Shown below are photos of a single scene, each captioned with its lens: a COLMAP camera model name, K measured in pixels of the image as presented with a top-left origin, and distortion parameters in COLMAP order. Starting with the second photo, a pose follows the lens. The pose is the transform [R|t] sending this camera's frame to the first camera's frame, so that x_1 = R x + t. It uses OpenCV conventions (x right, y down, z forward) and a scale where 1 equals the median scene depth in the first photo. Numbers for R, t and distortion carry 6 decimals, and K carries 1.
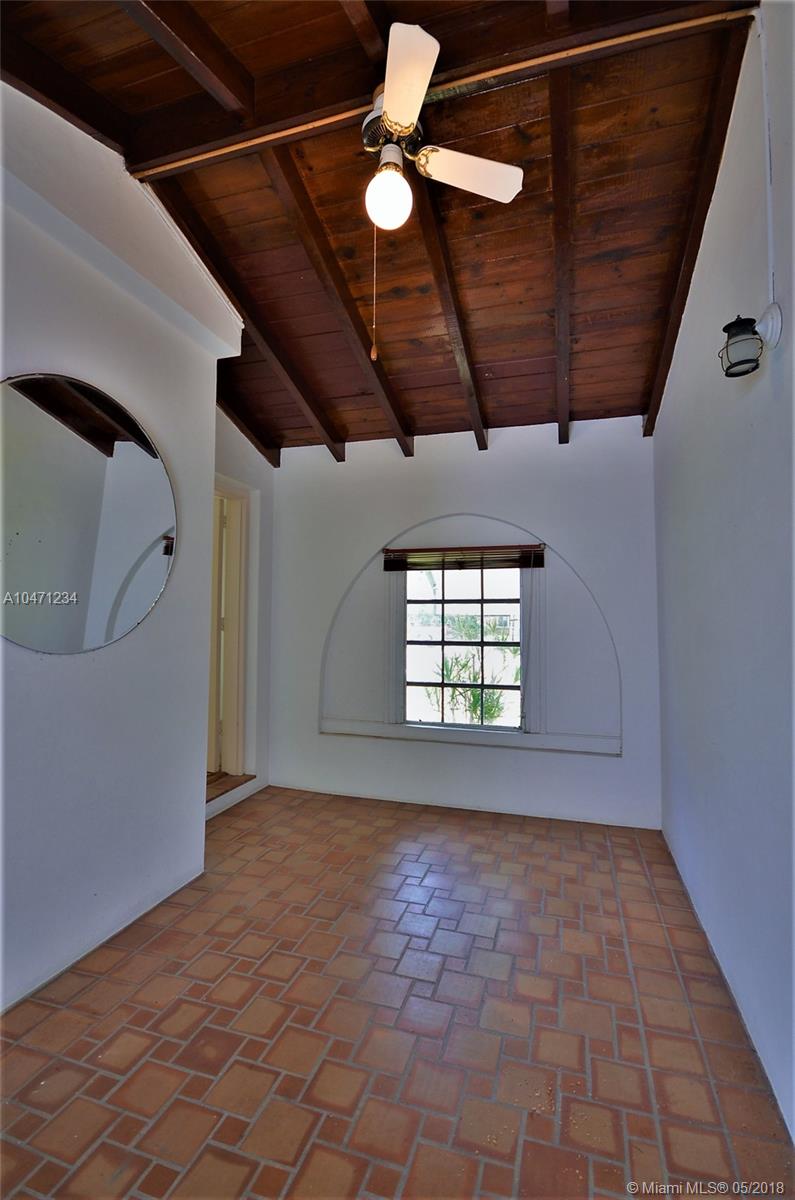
lens RADIAL K [[541.5, 0, 402.9], [0, 541.5, 592.4], [0, 0, 1]] dist [0.021242, -0.019037]
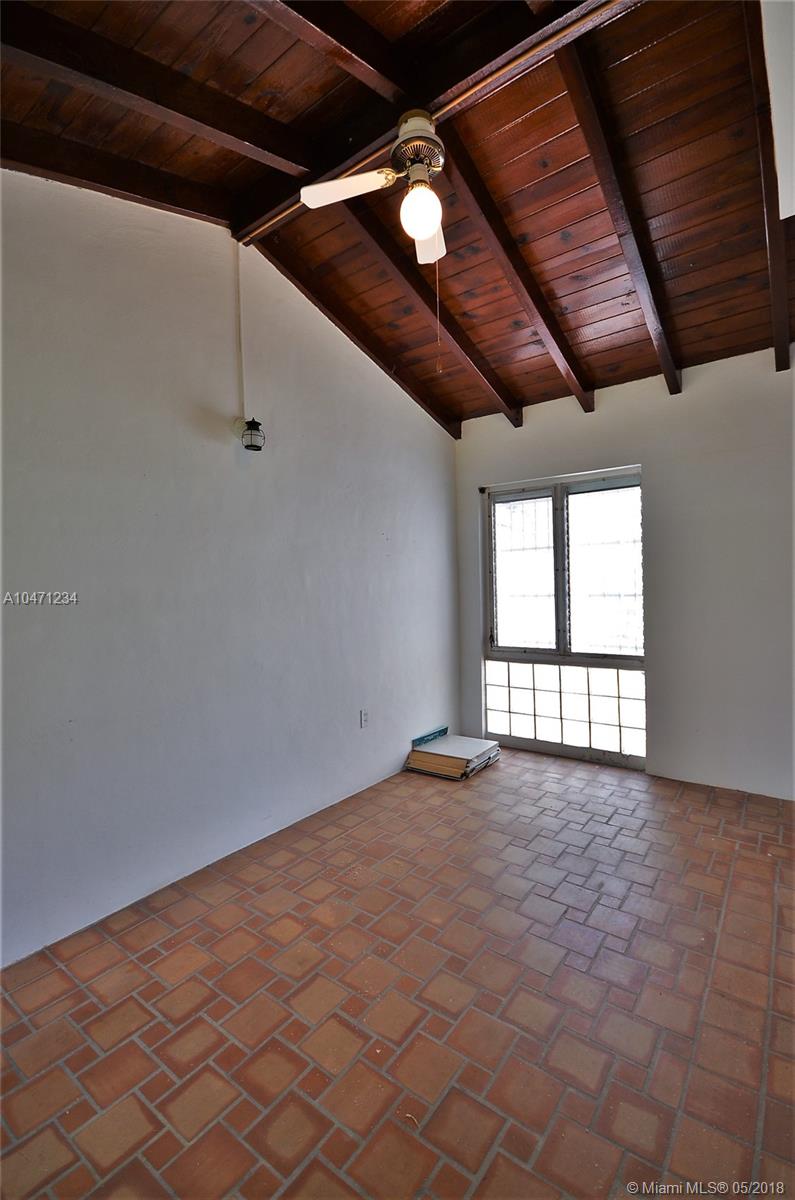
lens RADIAL K [[525.2, 0, 398.4], [0, 525.2, 600.6], [0, 0, 1]] dist [-0.001831, -0.000062]
pose [[-0.940258, 0.006530, 0.340400, -0.227233], [0.003488, 0.999948, -0.009550, 0.060185], [-0.340444, -0.007792, -0.940232, 1.328825]]
